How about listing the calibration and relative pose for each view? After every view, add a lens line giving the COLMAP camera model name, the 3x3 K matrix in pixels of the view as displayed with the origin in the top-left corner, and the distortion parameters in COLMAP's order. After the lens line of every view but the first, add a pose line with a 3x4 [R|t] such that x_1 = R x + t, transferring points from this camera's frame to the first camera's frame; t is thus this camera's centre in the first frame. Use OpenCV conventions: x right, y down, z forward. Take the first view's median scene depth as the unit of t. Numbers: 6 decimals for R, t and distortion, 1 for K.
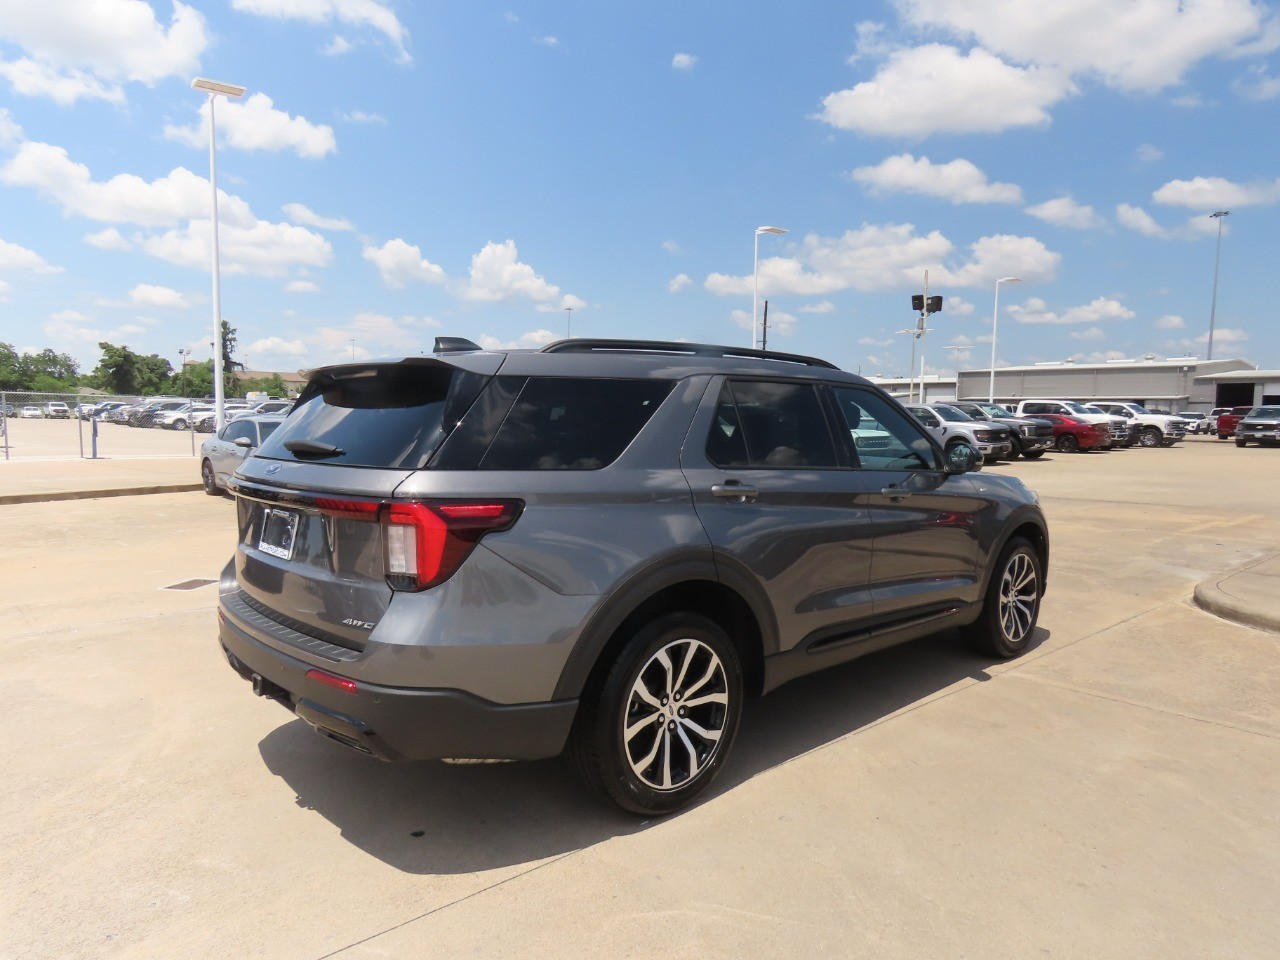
lens RADIAL K [[815.6, 0, 642.9], [0, 815.6, 479.6], [0, 0, 1]] dist [-0.003983, -0.003040]
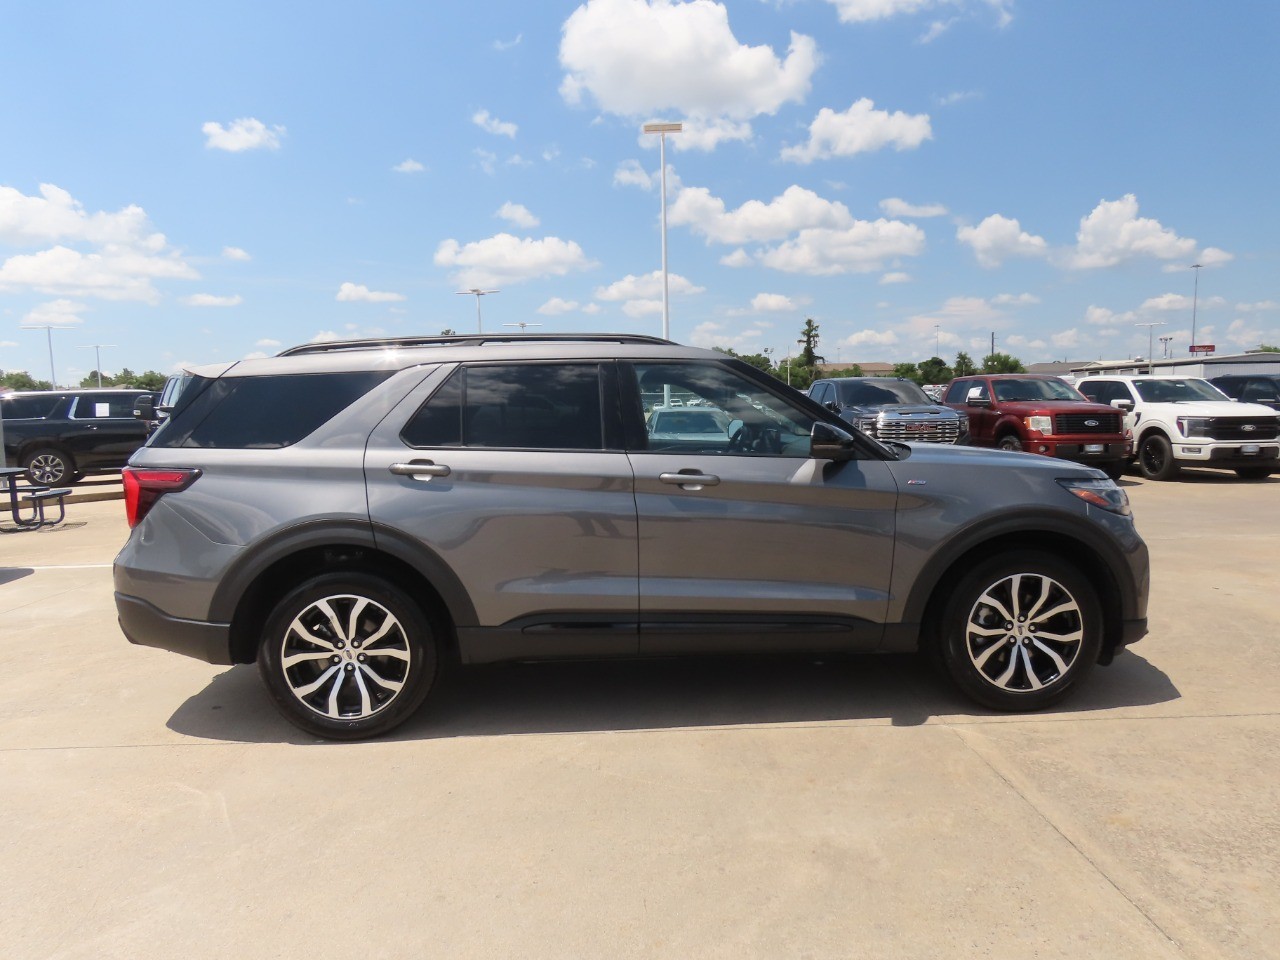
lens RADIAL K [[815.6, 0, 647.6], [0, 815.6, 485.6], [0, 0, 1]] dist [-0.003983, -0.003040]
pose [[0.770245, 0.035369, -0.636767, 0.647039], [-0.020070, 0.999311, 0.031228, -0.003309], [0.637433, -0.011273, 0.770424, 0.217841]]
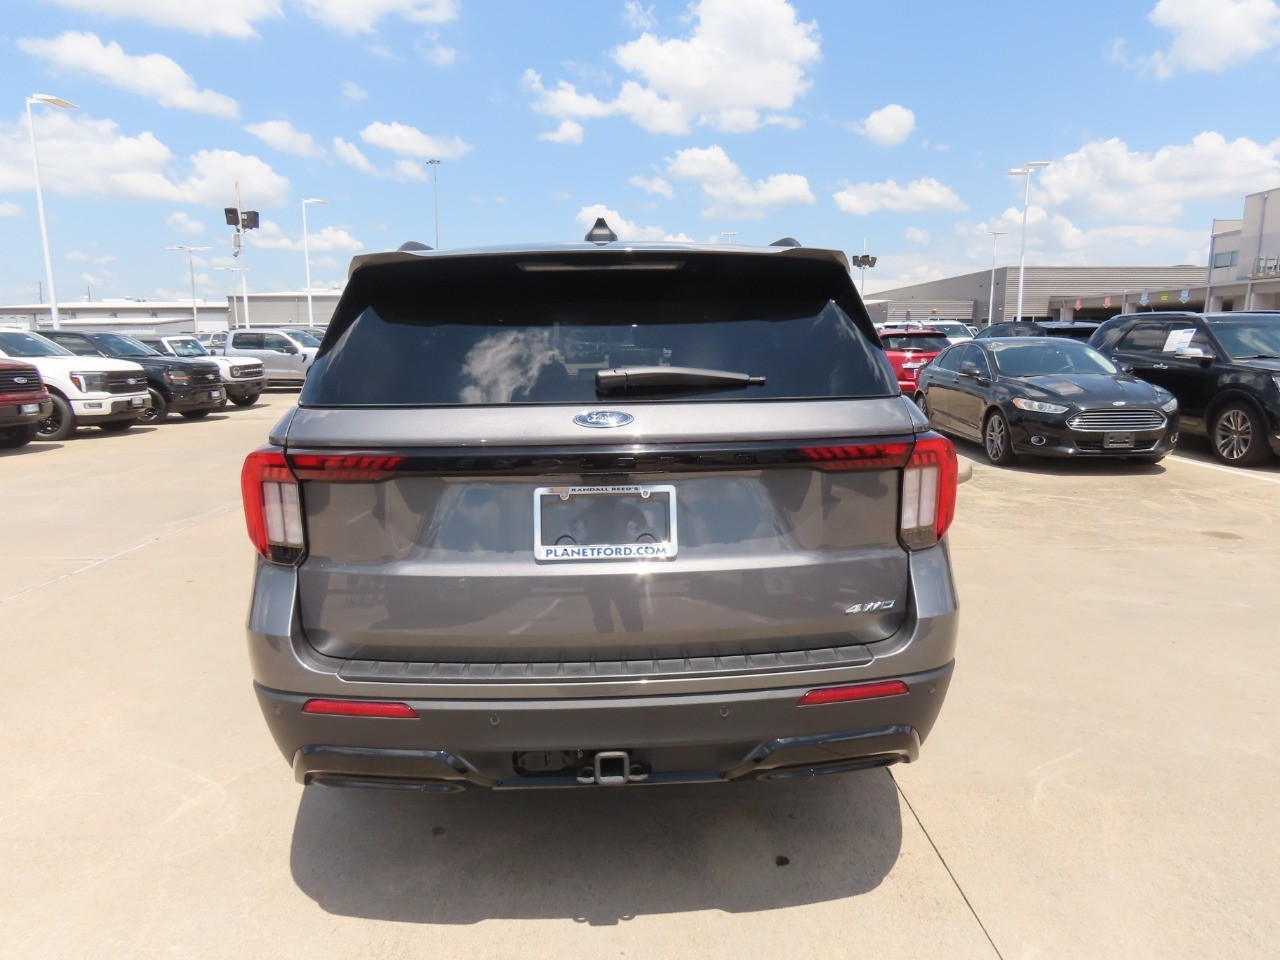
lens RADIAL K [[815.6, 0, 648.0], [0, 815.6, 482.5], [0, 0, 1]] dist [-0.003983, -0.003040]
pose [[0.652401, -0.142073, 0.744439, -0.493417], [0.073515, 0.989503, 0.124417, -0.020808], [-0.754300, -0.026442, 0.655997, 0.322829]]
